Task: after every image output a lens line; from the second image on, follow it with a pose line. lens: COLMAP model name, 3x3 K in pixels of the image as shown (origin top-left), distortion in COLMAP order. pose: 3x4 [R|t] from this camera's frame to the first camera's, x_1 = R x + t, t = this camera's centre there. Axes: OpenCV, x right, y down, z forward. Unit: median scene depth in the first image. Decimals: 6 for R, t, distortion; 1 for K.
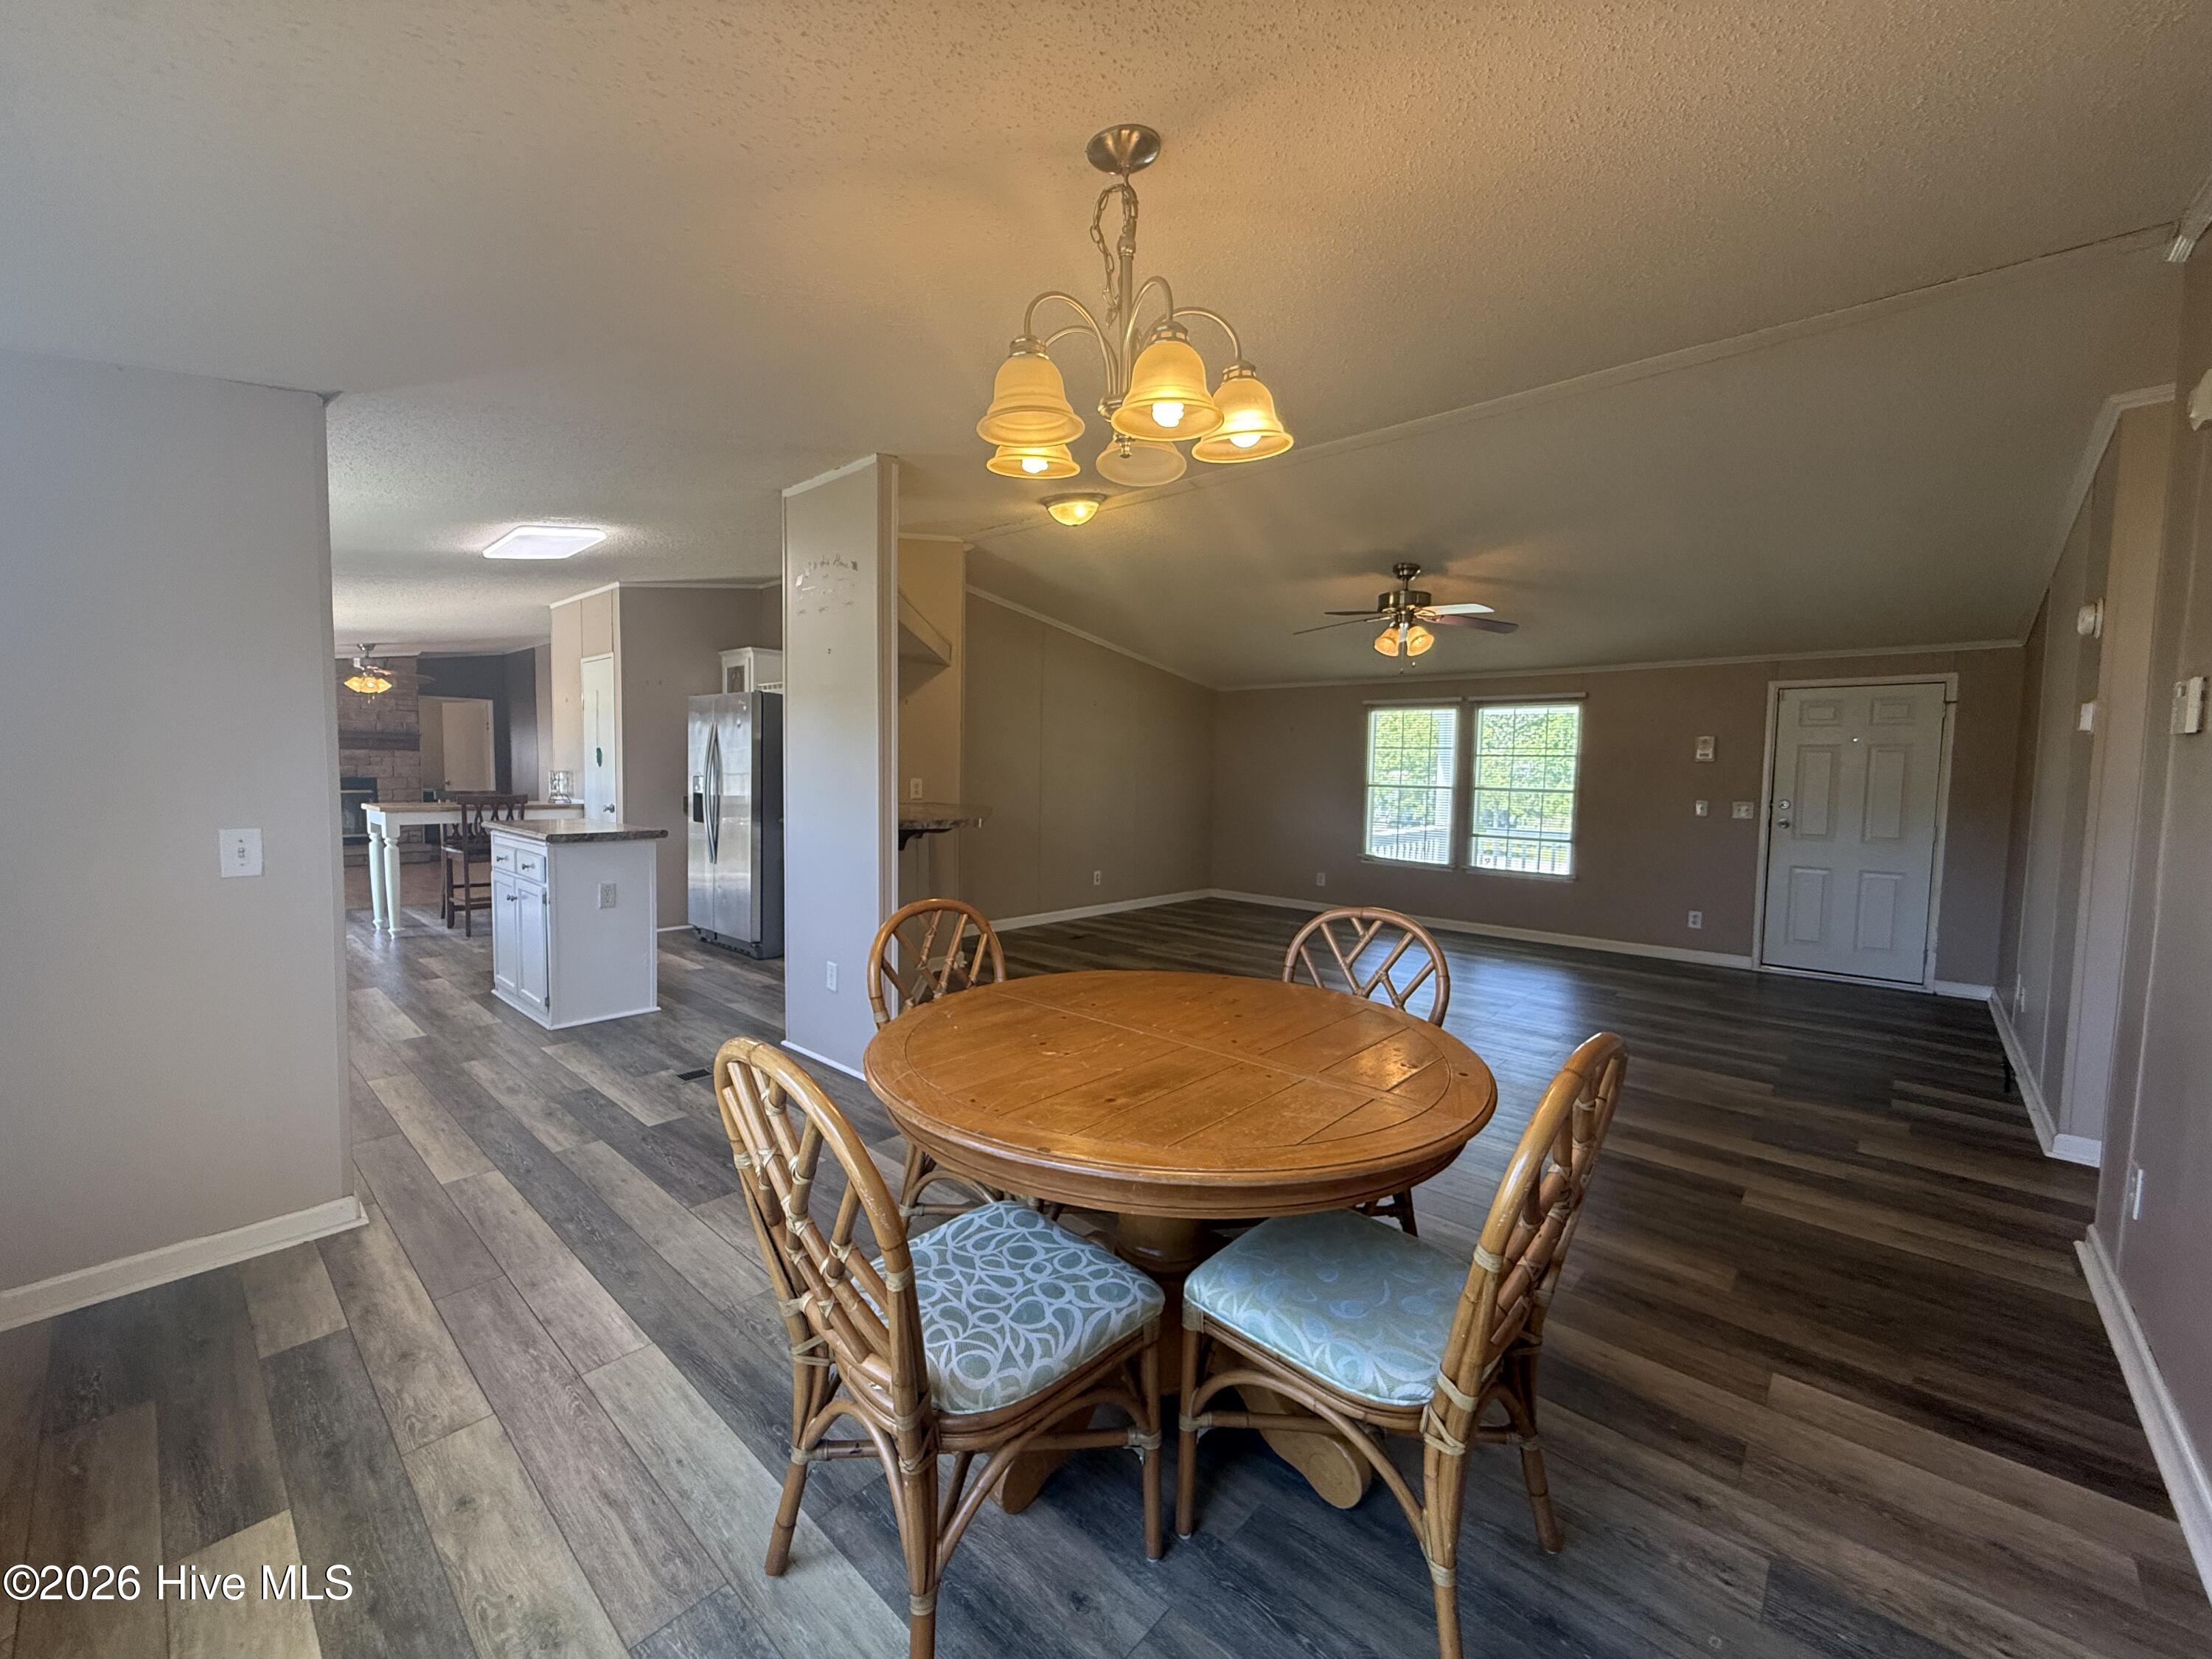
lens RADIAL K [[880.8, 0, 1090.2], [0, 880.8, 835.9], [0, 0, 1]] dist [-0.001670, 0.000758]
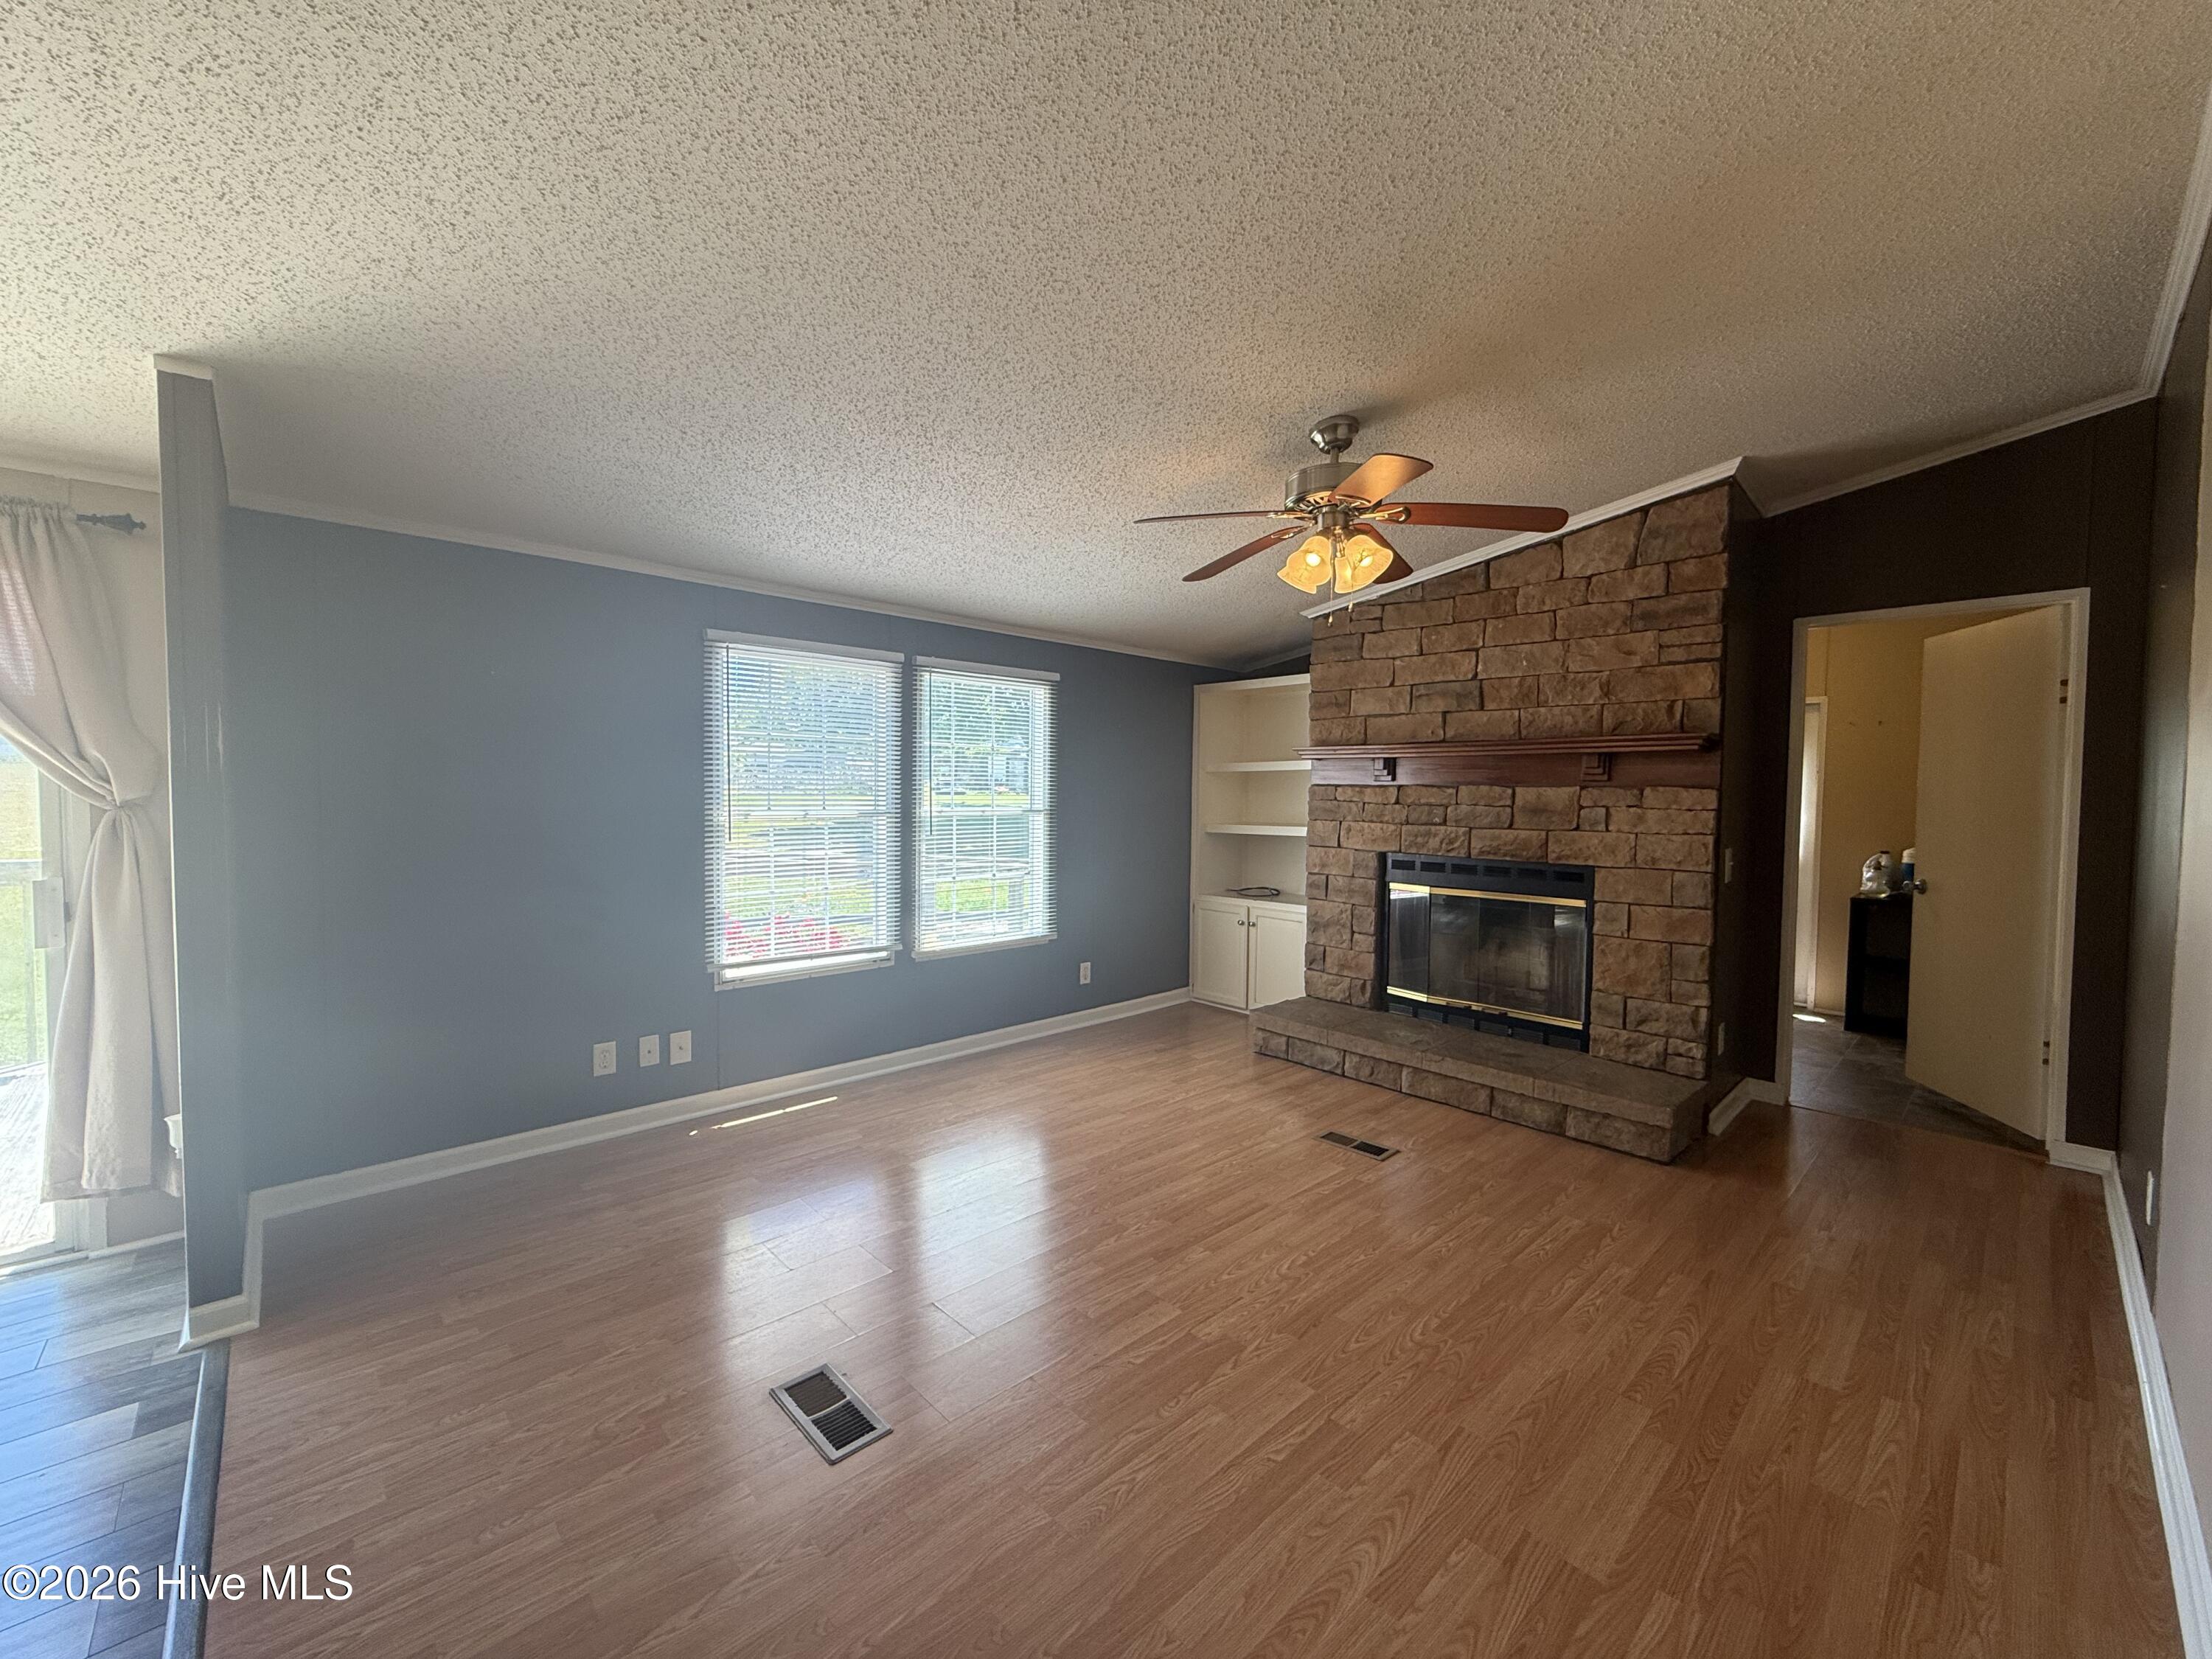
lens RADIAL K [[880.8, 0, 1099.9], [0, 880.8, 825.5], [0, 0, 1]] dist [-0.001670, 0.000758]
pose [[-0.066168, 0.015991, -0.997680, -0.786783], [-0.086609, 0.996006, 0.021708, -0.127221], [0.994043, 0.087844, -0.064518, 1.443379]]
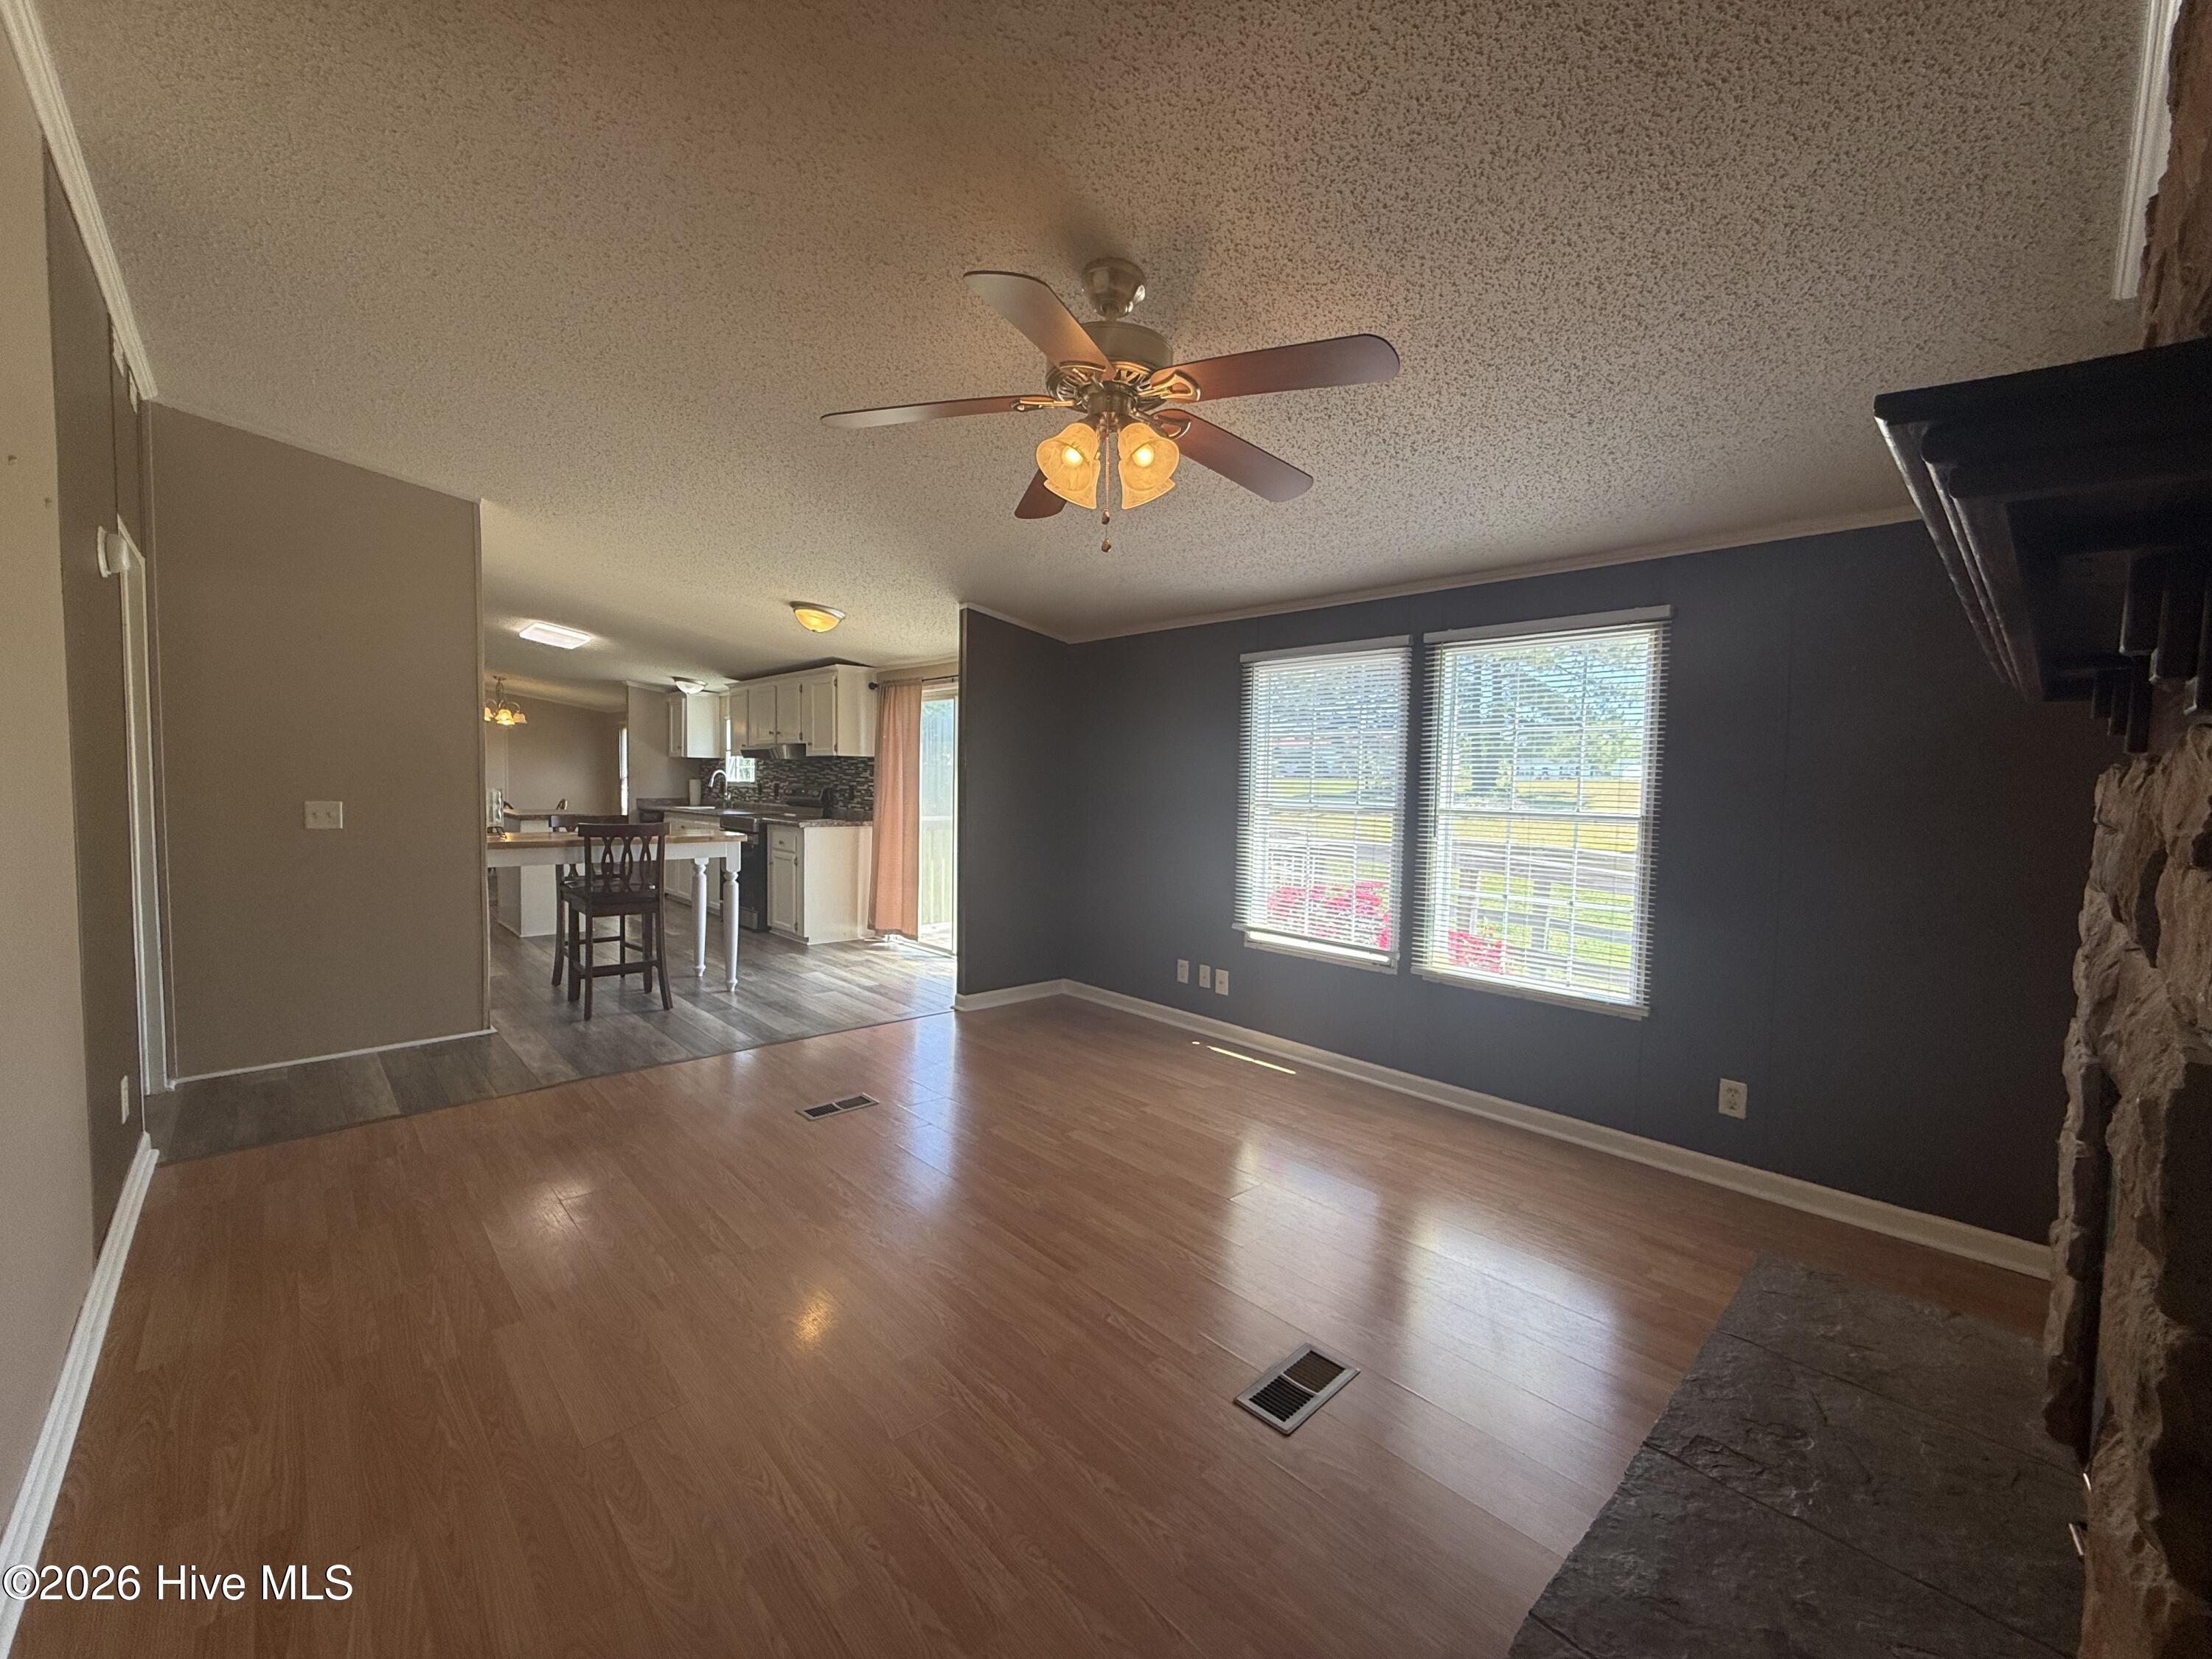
lens RADIAL K [[880.8, 0, 1098.9], [0, 880.8, 827.2], [0, 0, 1]] dist [-0.001670, 0.000758]
pose [[-0.996448, -0.045687, 0.070741, -1.274098], [-0.036301, 0.991018, 0.128709, -0.168386], [-0.075985, 0.125684, -0.989156, 1.869610]]
